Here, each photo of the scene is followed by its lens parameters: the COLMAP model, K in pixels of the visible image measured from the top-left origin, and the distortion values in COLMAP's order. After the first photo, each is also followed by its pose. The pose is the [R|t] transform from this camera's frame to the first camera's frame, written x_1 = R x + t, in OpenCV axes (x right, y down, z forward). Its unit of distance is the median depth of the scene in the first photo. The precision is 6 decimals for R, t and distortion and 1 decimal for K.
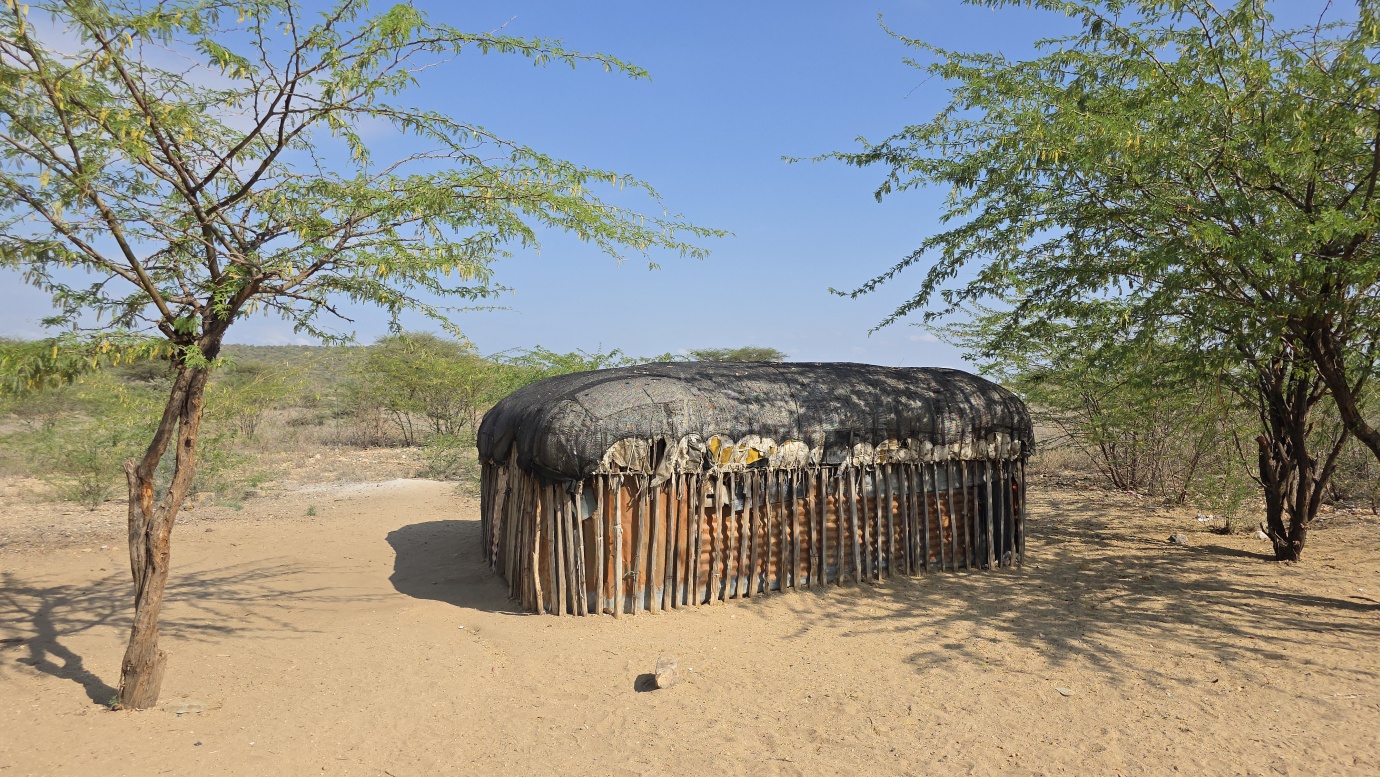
lens RADIAL K [[919.1, 0, 684.7], [0, 919.1, 389.3], [0, 0, 1]] dist [0.064732, -0.064115]
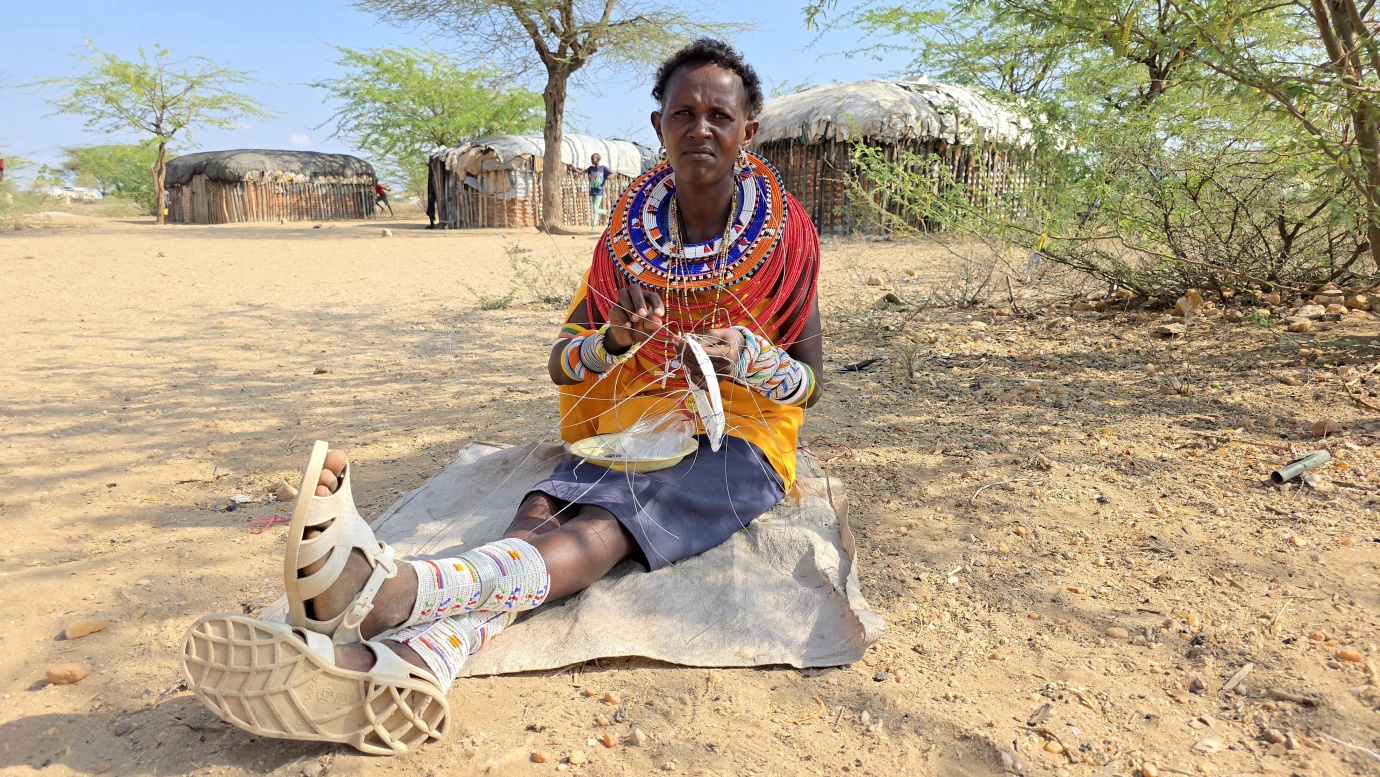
lens RADIAL K [[938.6, 0, 682.6], [0, 938.6, 398.1], [0, 0, 1]] dist [0.056013, -0.063919]
pose [[0.824439, -0.116079, 0.553918, -0.718054], [-0.001021, 0.978434, 0.206559, 0.136528], [-0.565949, -0.170860, 0.806541, -2.626011]]
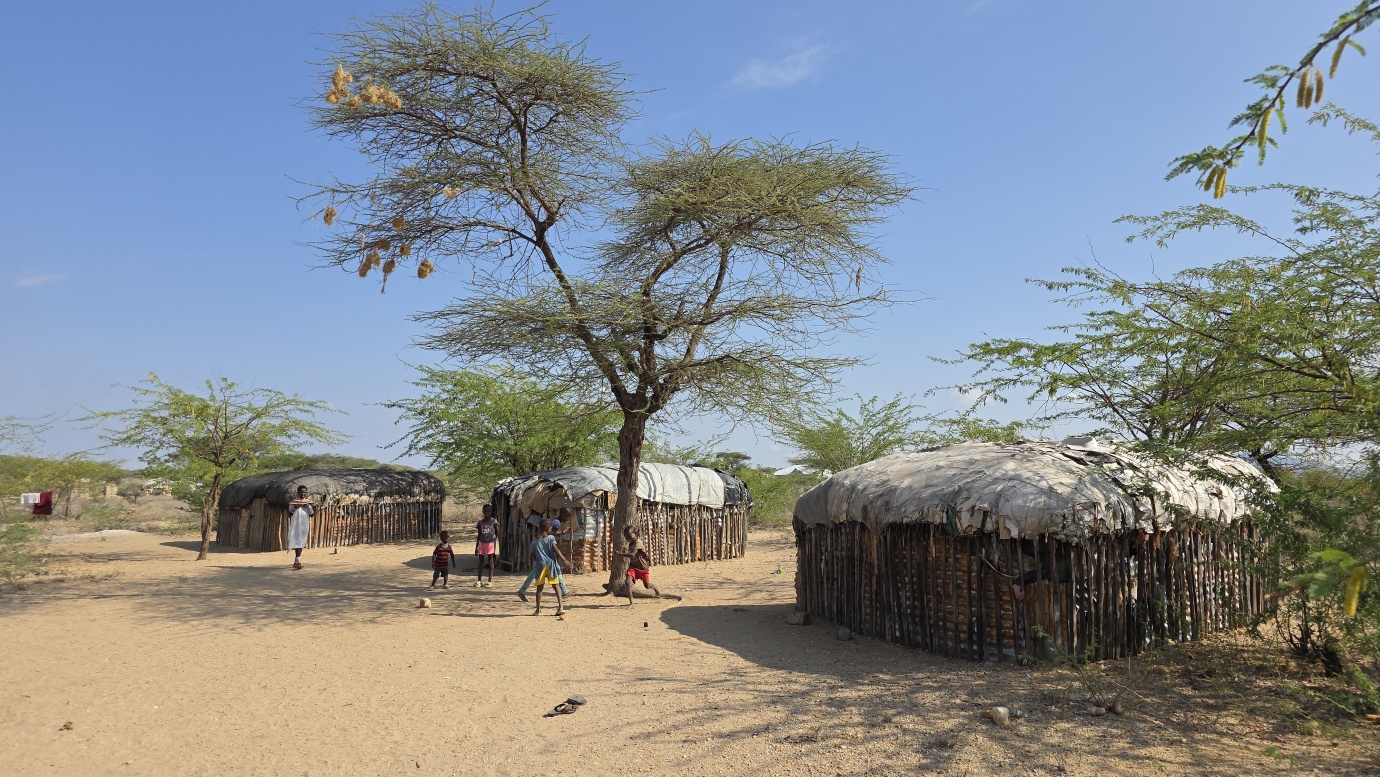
lens RADIAL K [[919.1, 0, 684.7], [0, 919.1, 389.3], [0, 0, 1]] dist [0.064732, -0.064115]
pose [[0.864720, 0.045591, 0.500181, -0.528080], [-0.000877, 0.996007, -0.089269, -0.023142], [-0.502254, 0.076754, 0.861307, -2.273114]]
